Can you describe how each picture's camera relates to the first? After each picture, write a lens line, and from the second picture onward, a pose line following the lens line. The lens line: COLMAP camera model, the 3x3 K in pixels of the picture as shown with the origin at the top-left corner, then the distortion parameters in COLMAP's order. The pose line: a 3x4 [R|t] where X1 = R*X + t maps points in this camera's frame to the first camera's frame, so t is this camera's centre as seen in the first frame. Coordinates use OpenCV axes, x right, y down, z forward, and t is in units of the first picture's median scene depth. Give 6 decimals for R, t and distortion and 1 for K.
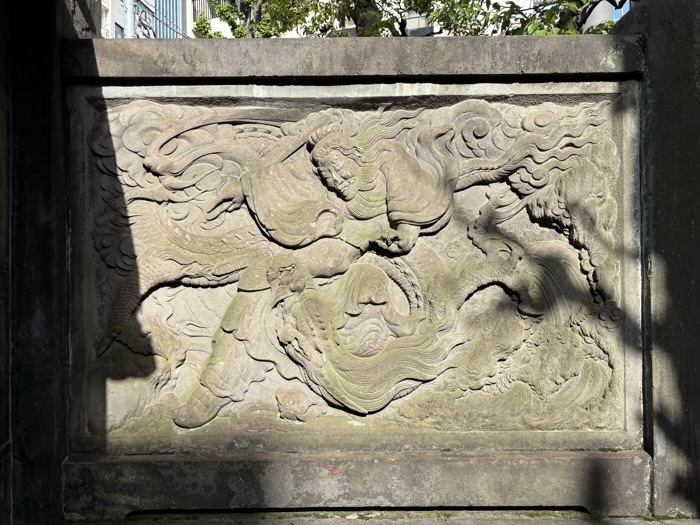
lens RADIAL K [[524.8, 0, 348.8], [0, 524.8, 267.8], [0, 0, 1]] dist [0.044443, -0.046408]
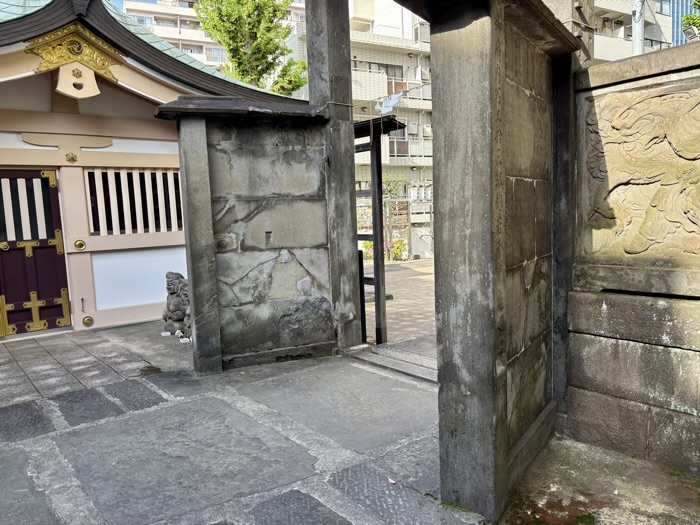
lens RADIAL K [[524.8, 0, 348.5], [0, 524.8, 265.3], [0, 0, 1]] dist [0.044443, -0.046408]
pose [[0.625177, 0.060871, -0.778105, 0.609990], [0.043847, 0.992640, 0.112883, 0.066319], [0.779250, -0.104689, 0.617907, -1.129735]]
